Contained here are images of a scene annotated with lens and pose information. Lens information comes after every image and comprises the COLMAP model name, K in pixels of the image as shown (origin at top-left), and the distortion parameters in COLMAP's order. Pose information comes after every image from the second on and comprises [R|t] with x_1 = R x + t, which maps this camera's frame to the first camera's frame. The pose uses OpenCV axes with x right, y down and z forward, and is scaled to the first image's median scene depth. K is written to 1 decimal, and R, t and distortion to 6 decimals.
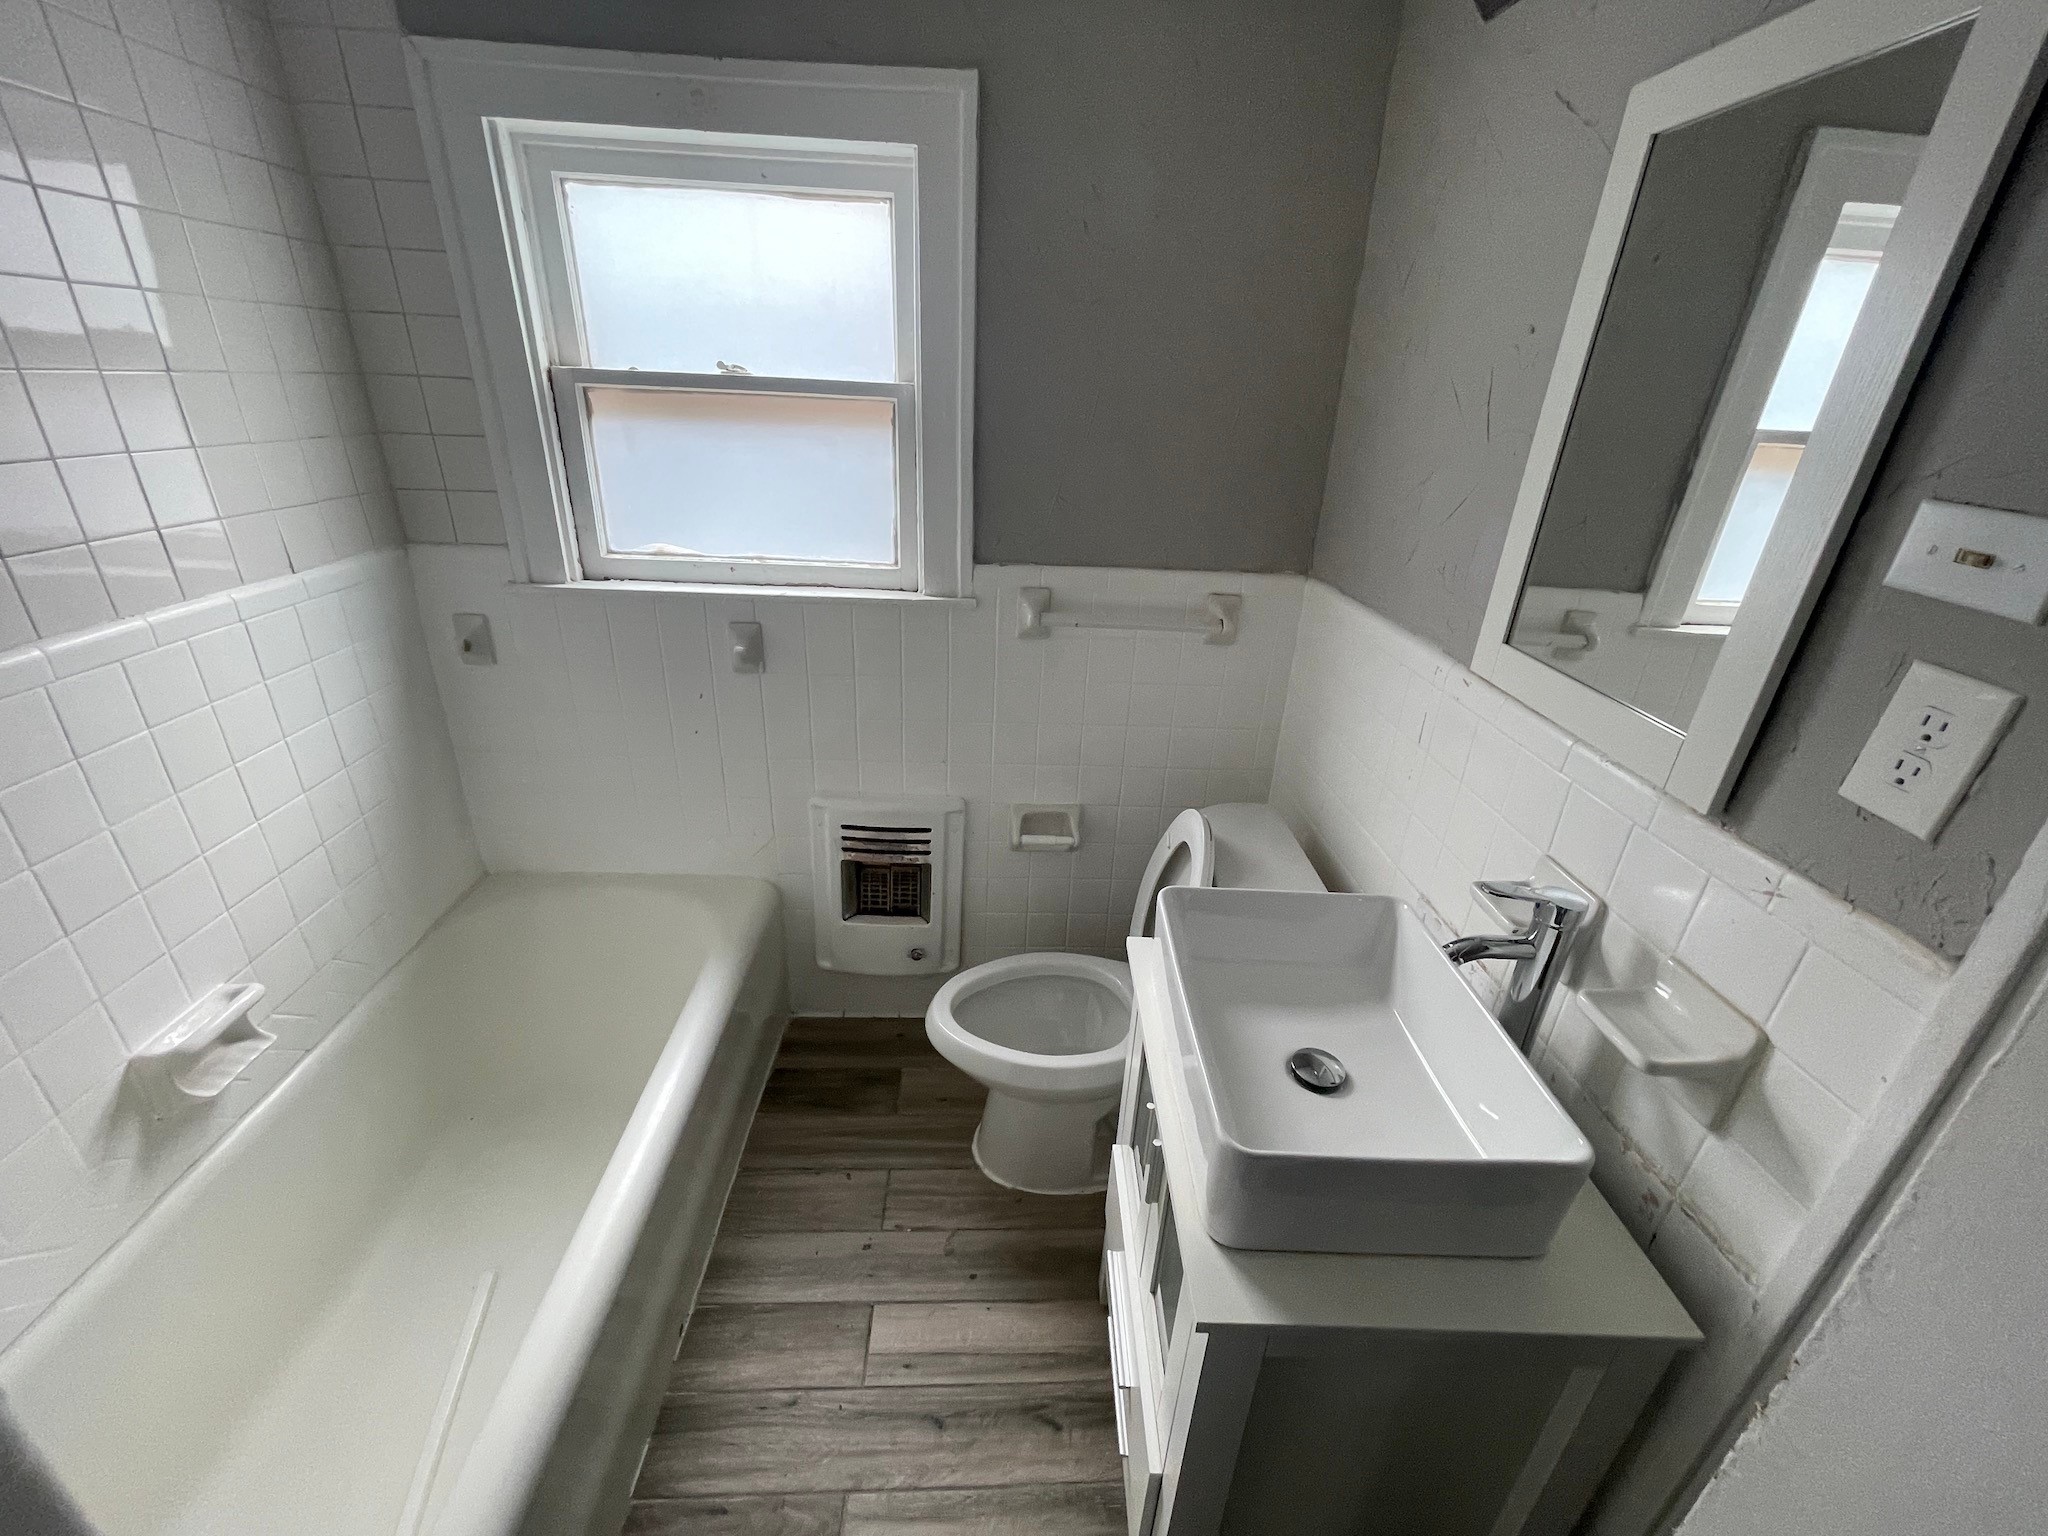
lens RADIAL K [[823.7, 0, 1031.6], [0, 823.7, 763.7], [0, 0, 1]] dist [-0.022887, 0.011524]
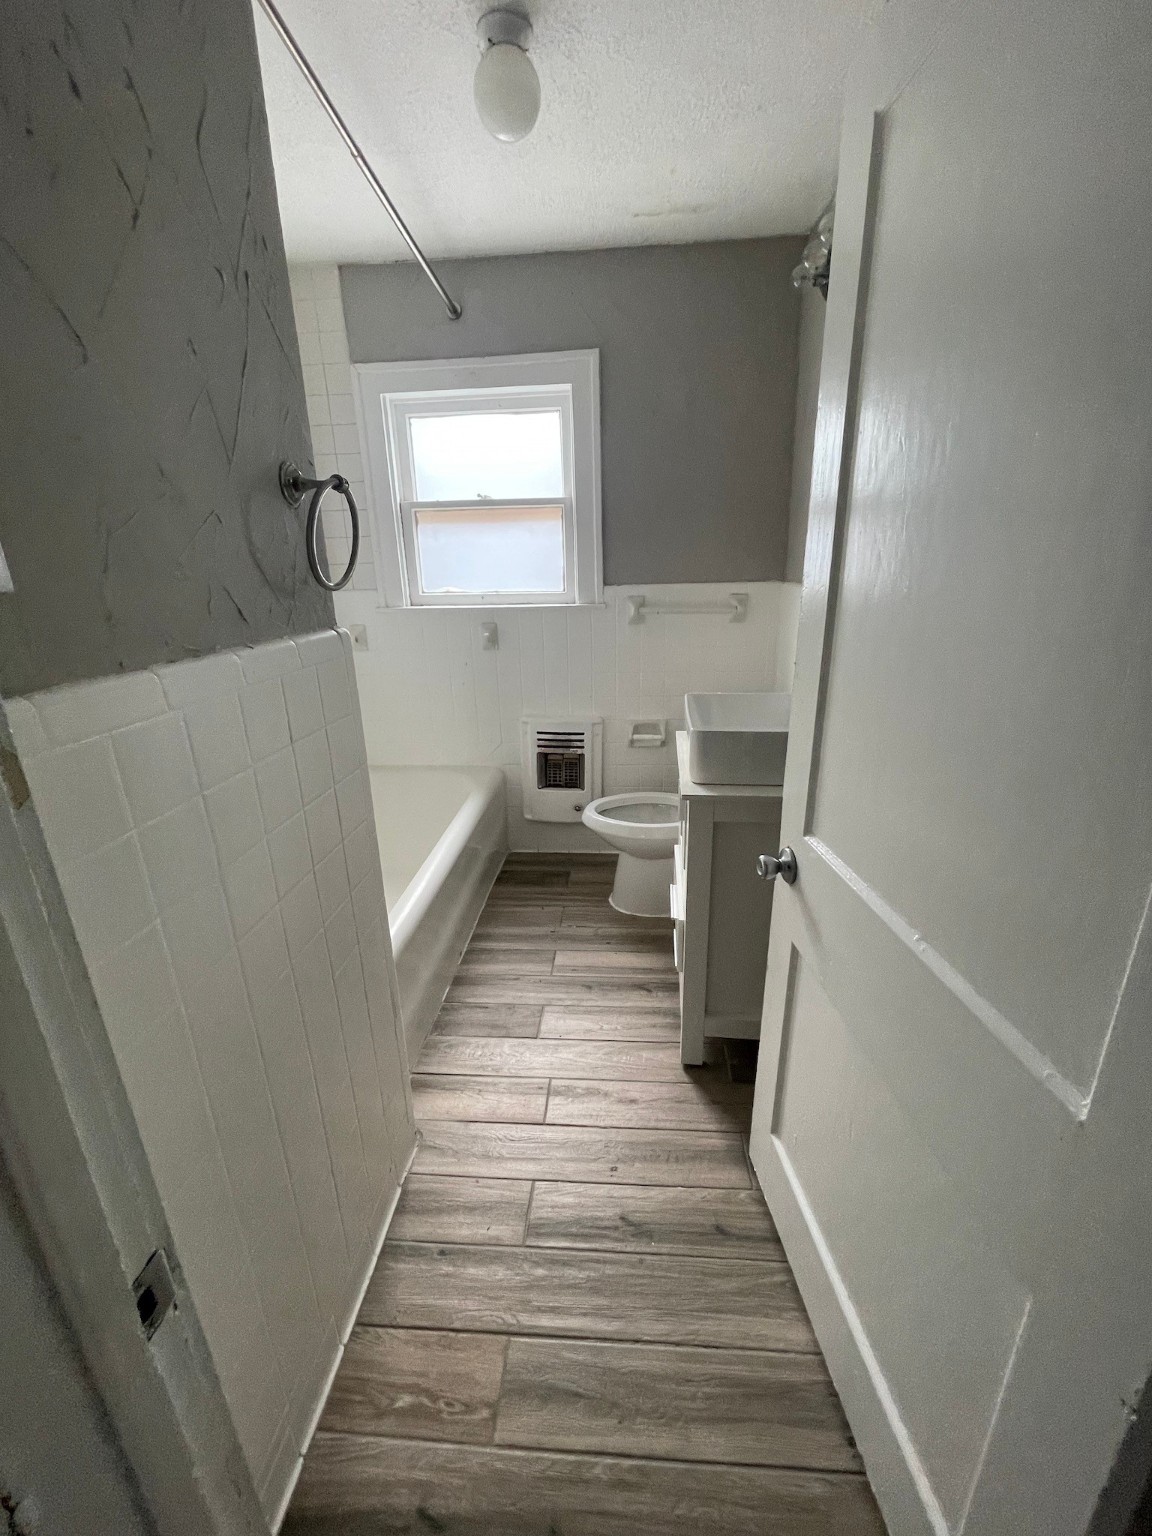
lens RADIAL K [[621.5, 0, 576.0], [0, 621.5, 768.0], [0, 0, 1]] dist [0.000134, -0.000223]
pose [[0.989404, -0.026356, -0.142778, 0.062212], [0.012247, 0.995031, -0.098811, 0.325434], [0.144673, 0.096016, 0.984810, -0.407001]]
